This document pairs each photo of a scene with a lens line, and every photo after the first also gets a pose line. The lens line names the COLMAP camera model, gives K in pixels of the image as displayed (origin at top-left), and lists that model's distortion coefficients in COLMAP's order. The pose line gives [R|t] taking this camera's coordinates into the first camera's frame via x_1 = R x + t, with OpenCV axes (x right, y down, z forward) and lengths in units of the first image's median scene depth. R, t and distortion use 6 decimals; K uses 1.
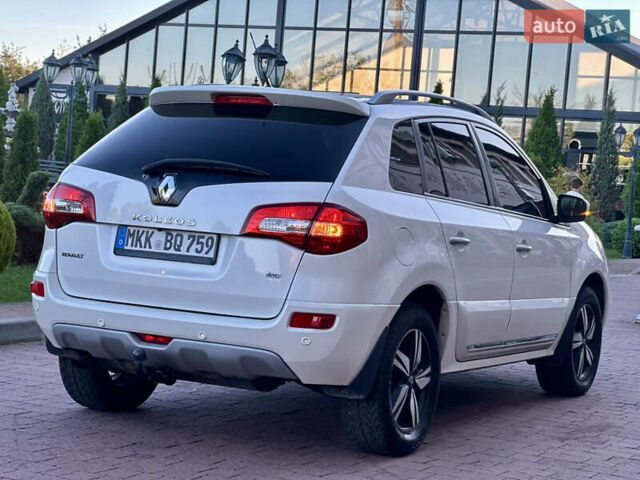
lens RADIAL K [[1377.1, 0, 317.5], [0, 1377.1, 238.8], [0, 0, 1]] dist [0.093956, -0.001076]
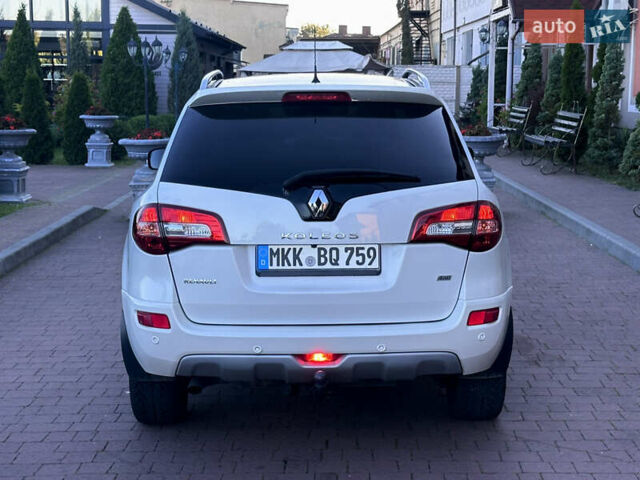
lens RADIAL K [[1142.1, 0, 320.0], [0, 1142.1, 240.0], [0, 0, 1]] dist [0.062625, 0.060620]
pose [[0.889196, -0.136173, 0.436792, -0.455085], [0.090035, 0.988094, 0.124757, -0.109065], [-0.448580, -0.071607, 0.890869, 0.281286]]
